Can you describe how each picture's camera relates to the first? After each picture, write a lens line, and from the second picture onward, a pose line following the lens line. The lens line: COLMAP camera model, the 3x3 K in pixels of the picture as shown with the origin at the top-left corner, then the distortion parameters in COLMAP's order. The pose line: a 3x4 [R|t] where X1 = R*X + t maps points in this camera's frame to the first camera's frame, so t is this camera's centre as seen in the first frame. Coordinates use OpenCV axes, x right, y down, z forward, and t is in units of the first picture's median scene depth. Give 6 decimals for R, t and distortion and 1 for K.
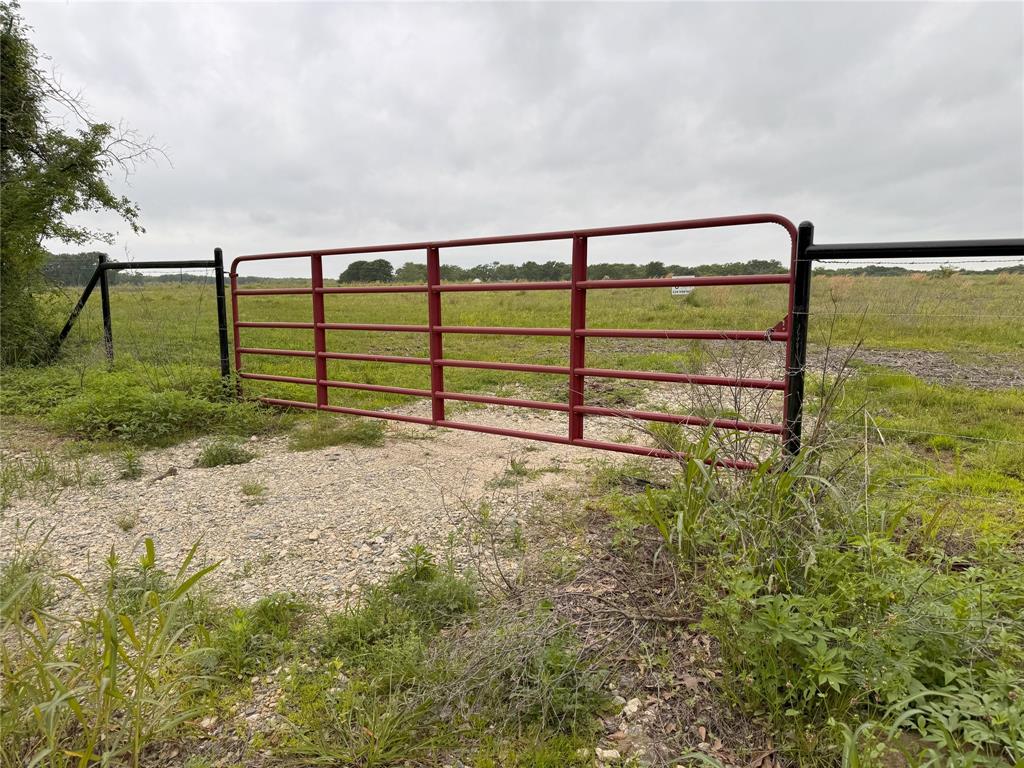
lens RADIAL K [[727.5, 0, 512.0], [0, 727.5, 384.0], [0, 0, 1]] dist [0.062746, -0.074277]
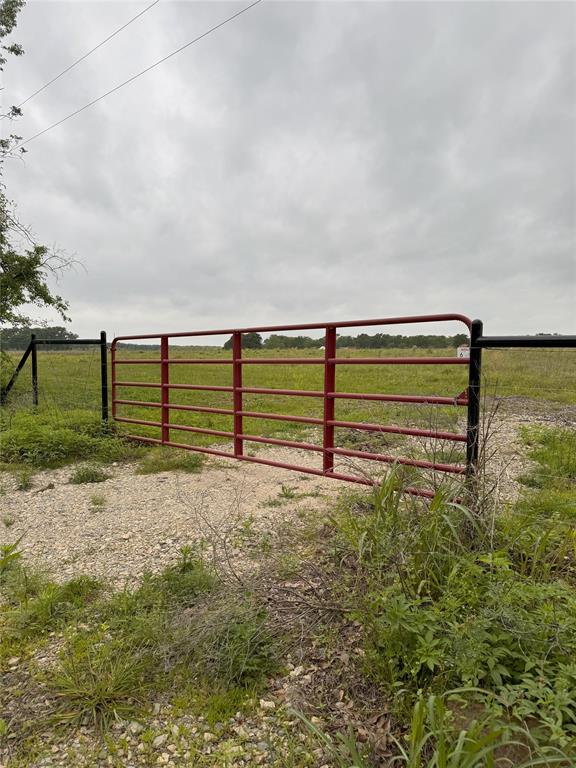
lens RADIAL K [[545.6, 0, 284.6], [0, 545.6, 383.8], [0, 0, 1]] dist [0.062746, -0.074277]
pose [[0.992599, 0.013894, -0.120640, 0.116912], [-0.022821, 0.997075, -0.072937, -0.012655], [0.119274, 0.075151, 0.990013, -0.035309]]
